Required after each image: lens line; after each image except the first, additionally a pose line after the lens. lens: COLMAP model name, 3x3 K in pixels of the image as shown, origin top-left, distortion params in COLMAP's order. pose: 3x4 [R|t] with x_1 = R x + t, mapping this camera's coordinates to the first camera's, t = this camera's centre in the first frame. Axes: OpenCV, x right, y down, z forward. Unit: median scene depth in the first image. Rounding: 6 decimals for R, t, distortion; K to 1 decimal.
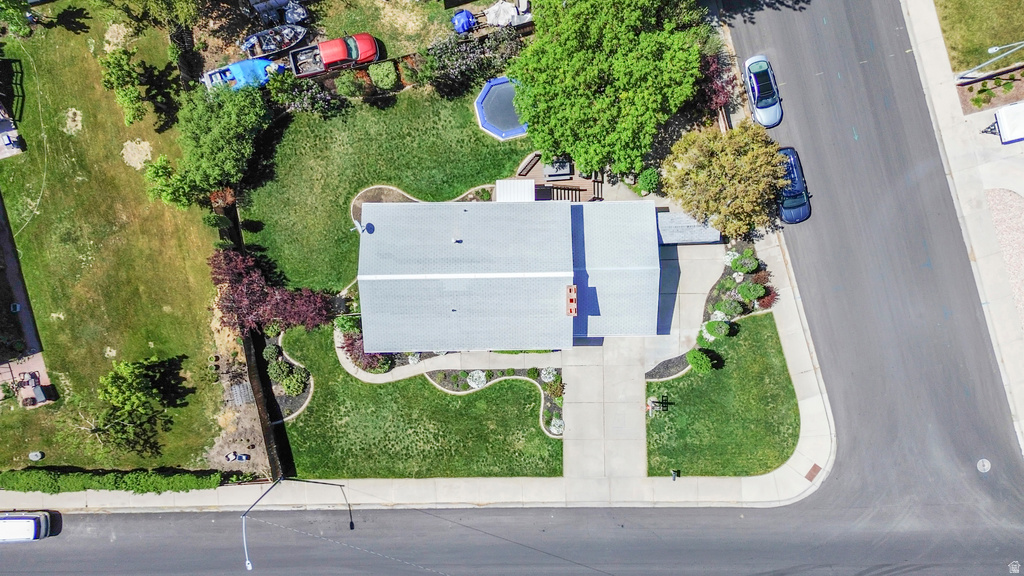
lens RADIAL K [[727.3, 0, 510.3], [0, 727.3, 282.5], [0, 0, 1]] dist [0.087618, -0.079950]
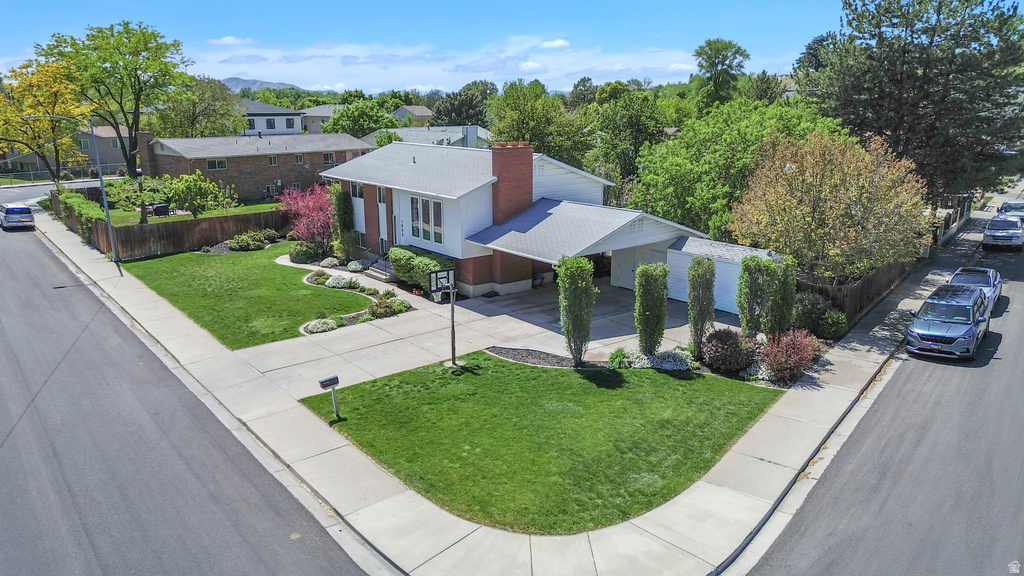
lens RADIAL K [[727.3, 0, 510.3], [0, 727.3, 282.5], [0, 0, 1]] dist [0.087618, -0.079950]
pose [[0.606155, 0.206054, -0.768191, 0.572723], [-0.794848, 0.122729, -0.594268, 0.411519], [-0.028172, 0.970814, 0.238174, 0.829353]]
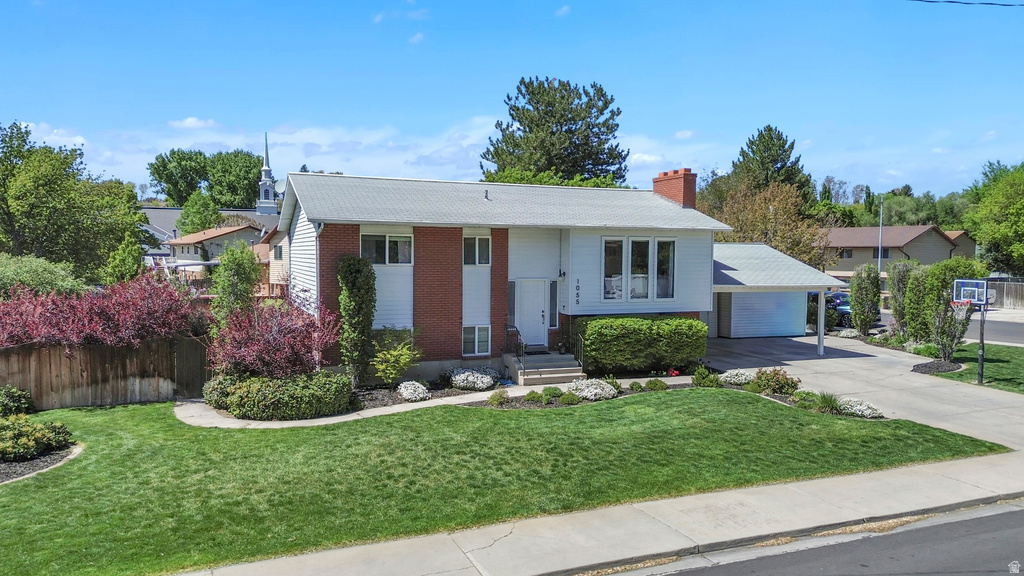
lens RADIAL K [[727.3, 0, 510.3], [0, 727.3, 282.5], [0, 0, 1]] dist [0.087618, -0.079950]
pose [[0.930736, 0.011291, 0.365518, -0.222302], [0.365310, 0.016997, -0.930731, 0.467254], [-0.016721, 0.999792, 0.011695, 0.935957]]
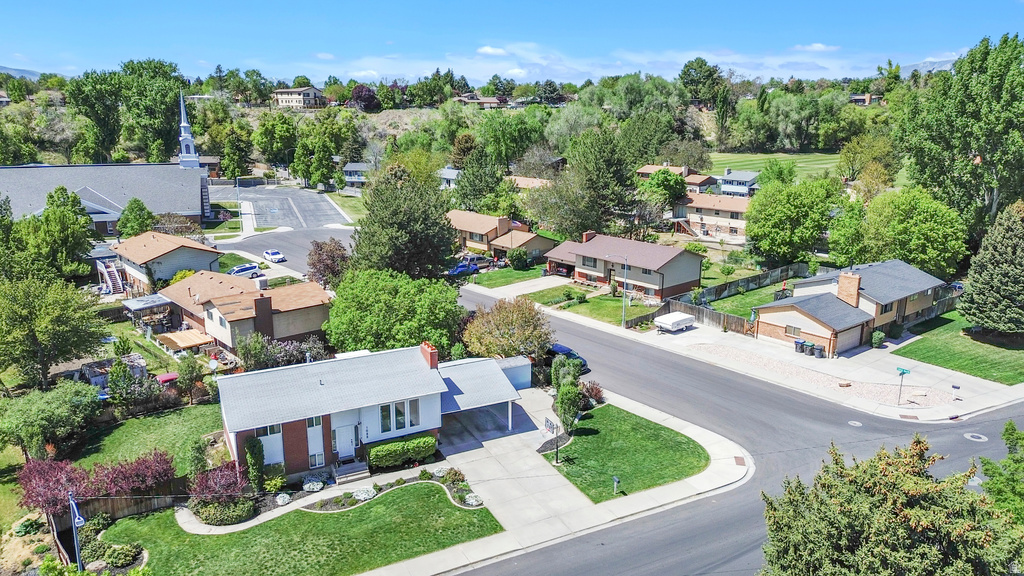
lens RADIAL K [[742.4, 0, 510.5], [0, 742.4, 270.9], [0, 0, 1]] dist [0.081357, -0.077196]
pose [[0.899169, -0.083476, 0.429566, -0.245529], [0.437590, 0.178539, -0.881271, 0.928587], [-0.003129, 0.980385, 0.197065, 0.570493]]
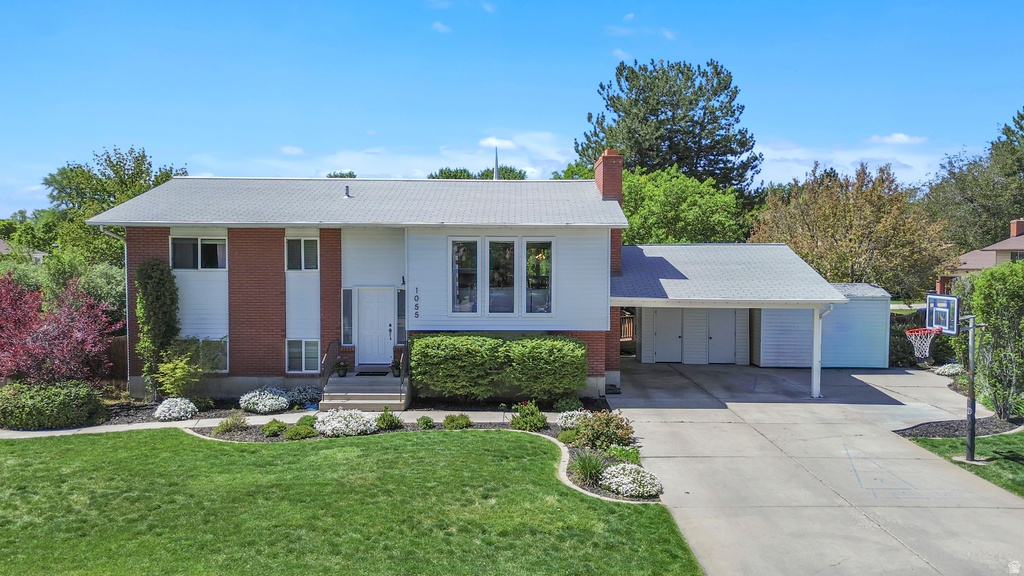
lens RADIAL K [[727.3, 0, 510.3], [0, 727.3, 282.5], [0, 0, 1]] dist [0.087618, -0.079950]
pose [[0.999515, 0.023733, -0.020178, 0.027565], [-0.020384, 0.008460, -0.999756, 0.441308], [-0.023557, 0.999683, 0.008940, 0.931382]]
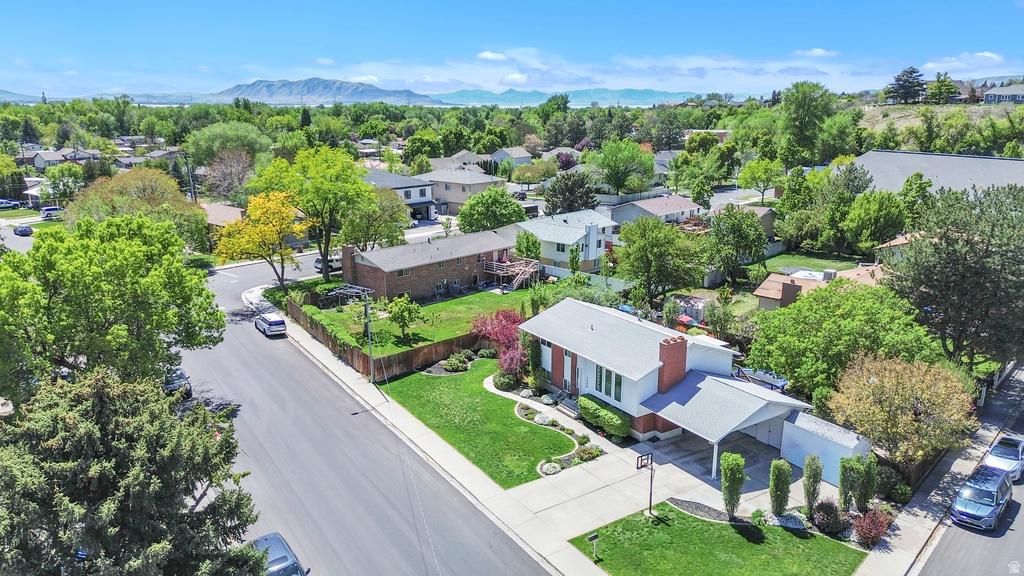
lens RADIAL K [[727.3, 0, 510.3], [0, 727.3, 282.5], [0, 0, 1]] dist [0.087618, -0.079950]
pose [[0.527327, 0.221275, -0.820343, 0.694145], [-0.849194, 0.105207, -0.517495, 0.660418], [-0.028202, 0.969520, 0.243384, 0.579194]]
